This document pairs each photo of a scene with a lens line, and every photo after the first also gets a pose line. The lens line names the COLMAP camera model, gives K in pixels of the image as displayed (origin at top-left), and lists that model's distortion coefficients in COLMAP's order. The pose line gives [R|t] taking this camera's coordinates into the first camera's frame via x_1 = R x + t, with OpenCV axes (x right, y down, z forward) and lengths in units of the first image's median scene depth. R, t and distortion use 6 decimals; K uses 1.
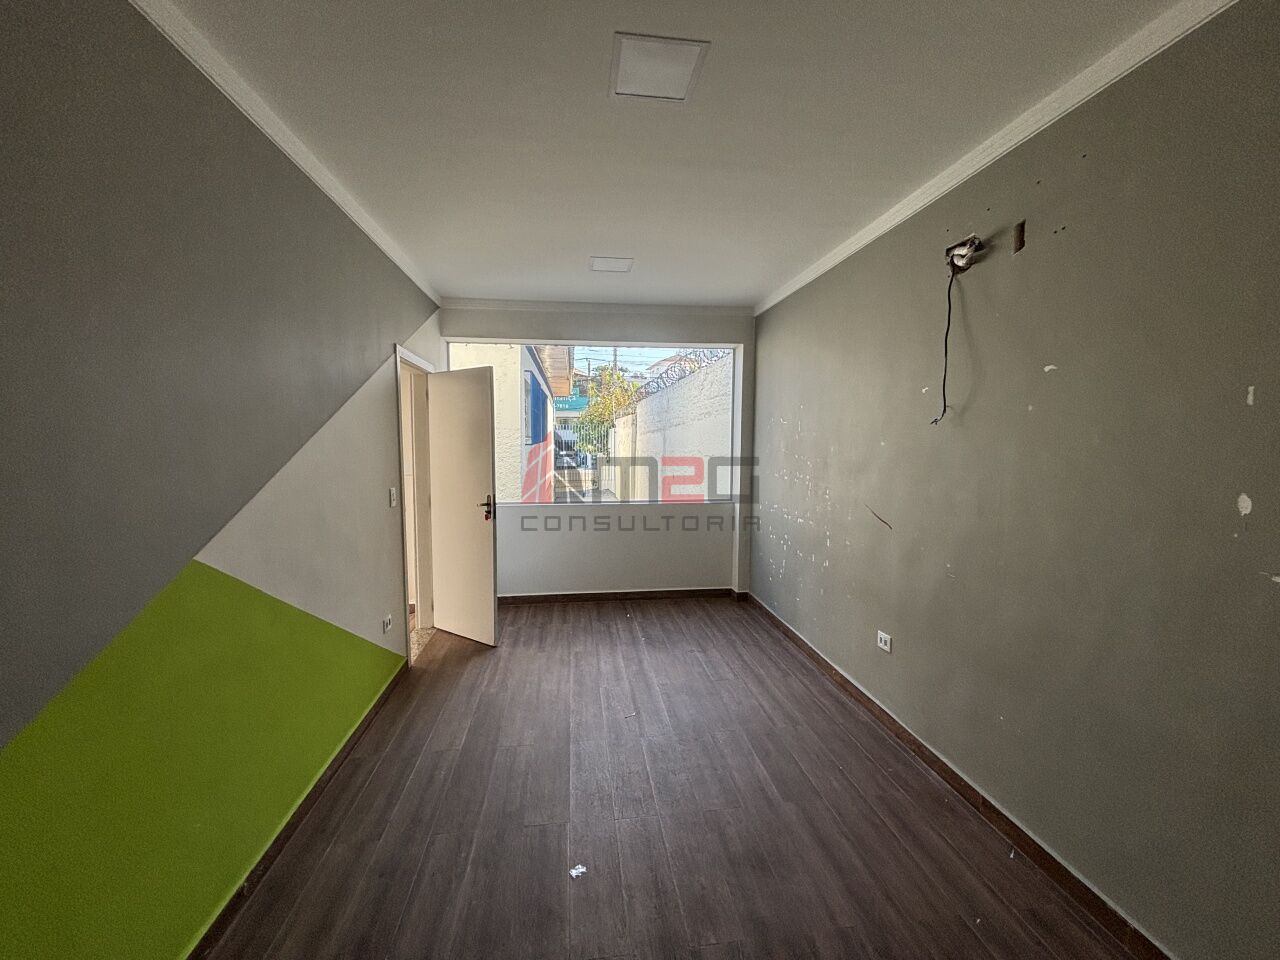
lens RADIAL K [[508.8, 0, 640.0], [0, 508.8, 480.0], [0, 0, 1]] dist [0.001198, 0.000112]
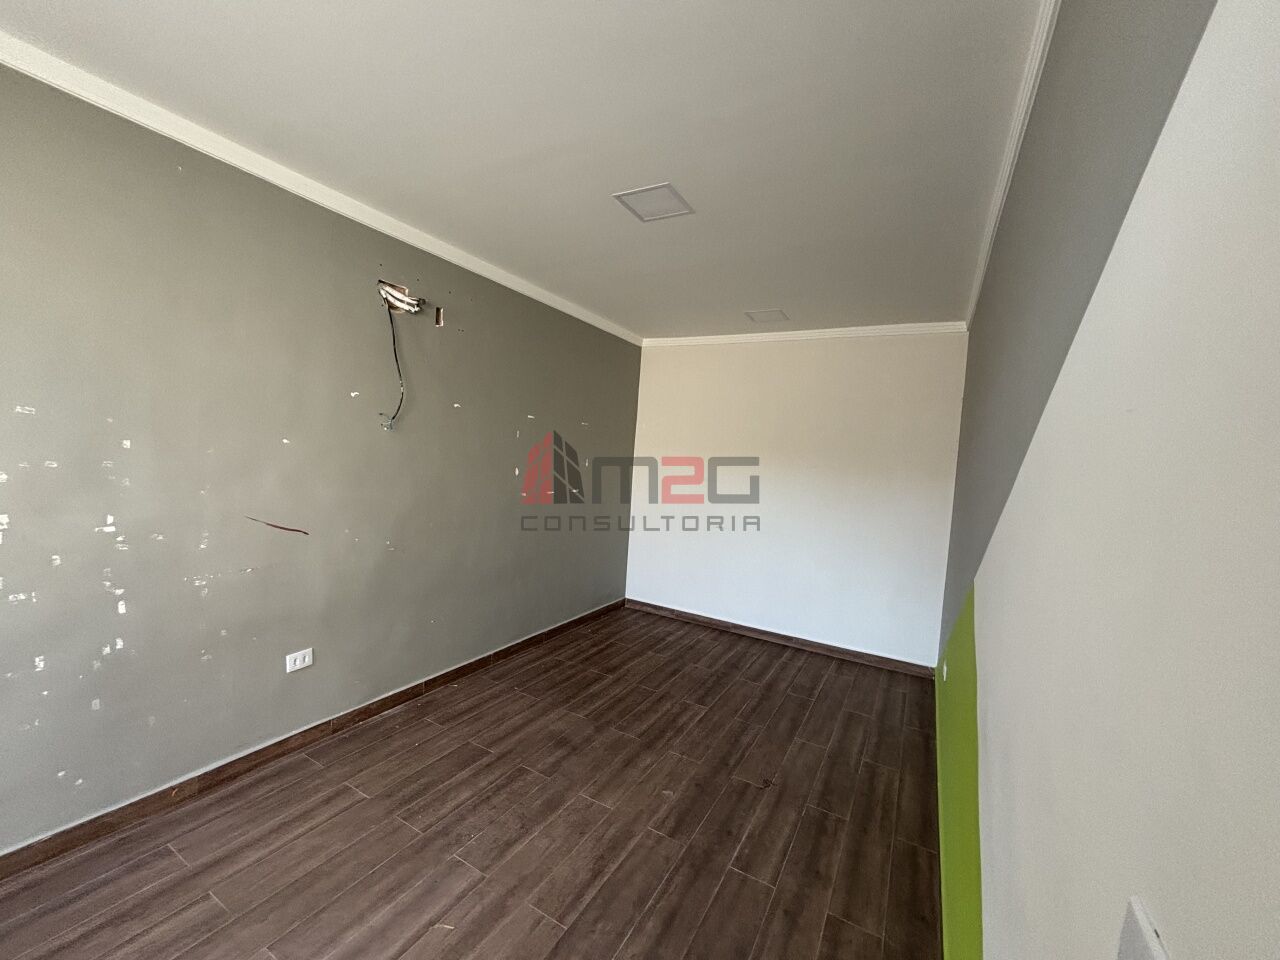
lens RADIAL K [[508.8, 0, 640.0], [0, 508.8, 480.0], [0, 0, 1]] dist [0.001198, 0.000112]
pose [[-0.777399, -0.037938, 0.627863, -0.555829], [0.027386, 0.995191, 0.094042, -0.073968], [-0.628412, 0.090303, -0.772622, 1.299369]]
